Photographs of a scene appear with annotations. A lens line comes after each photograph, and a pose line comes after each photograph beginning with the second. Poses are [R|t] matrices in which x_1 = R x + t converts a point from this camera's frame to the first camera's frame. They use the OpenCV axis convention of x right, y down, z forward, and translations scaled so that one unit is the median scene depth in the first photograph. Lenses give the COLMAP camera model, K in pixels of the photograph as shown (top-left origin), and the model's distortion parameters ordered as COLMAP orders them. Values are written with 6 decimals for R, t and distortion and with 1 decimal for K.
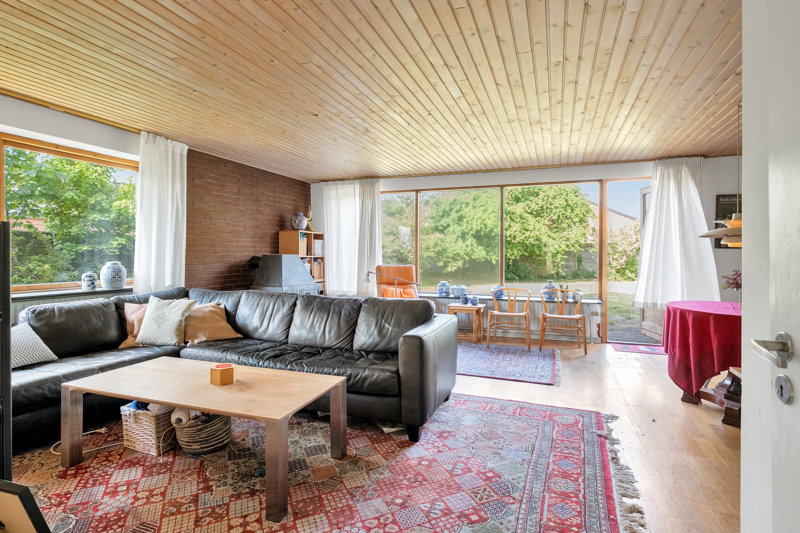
lens RADIAL K [[413.8, 0, 396.0], [0, 413.8, 260.0], [0, 0, 1]] dist [0.001047, 0.000073]
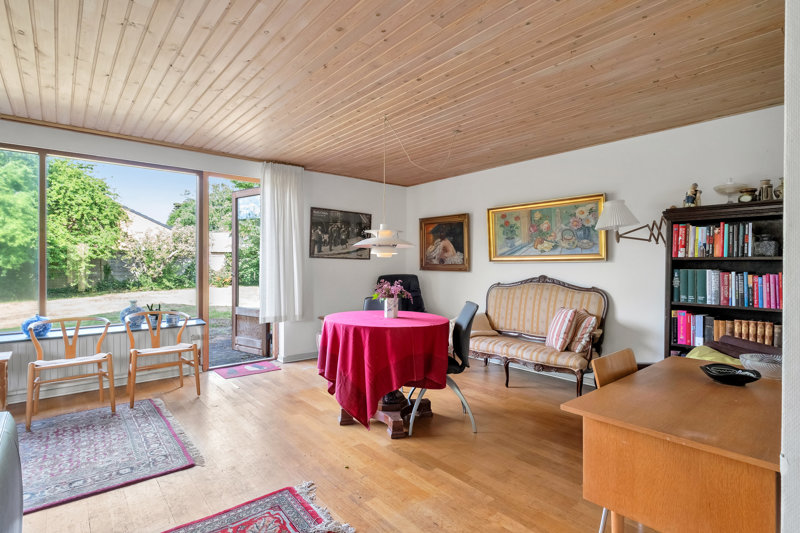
lens RADIAL K [[403.7, 0, 396.5], [0, 403.7, 264.2], [0, 0, 1]] dist [0.003021, -0.000706]
pose [[0.483976, -0.002227, 0.875078, -0.014401], [0.009931, 0.999946, -0.002948, -0.005860], [-0.875025, 0.010117, 0.483972, 0.272708]]
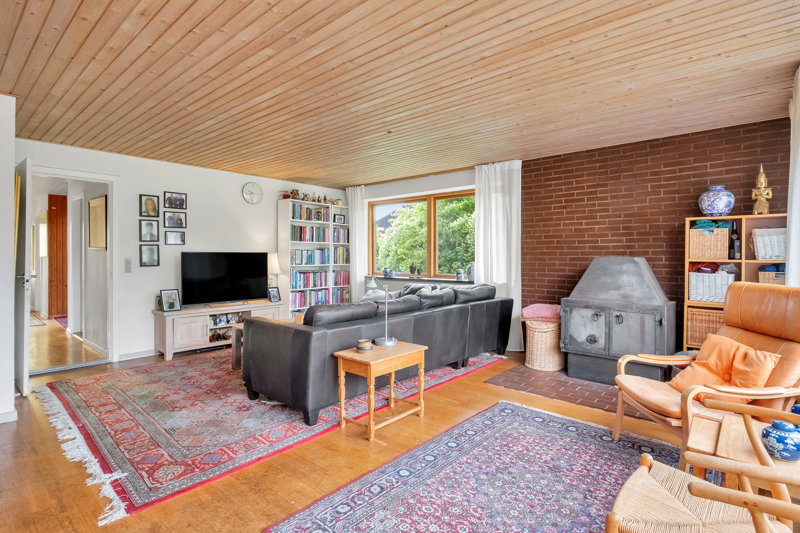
lens RADIAL K [[403.7, 0, 398.9], [0, 403.7, 261.6], [0, 0, 1]] dist [0.003021, -0.000706]
pose [[-0.342292, 0.013071, -0.939503, 0.500980], [-0.012729, 0.999747, 0.018547, -0.013777], [0.939507, 0.018307, -0.342039, 0.859729]]
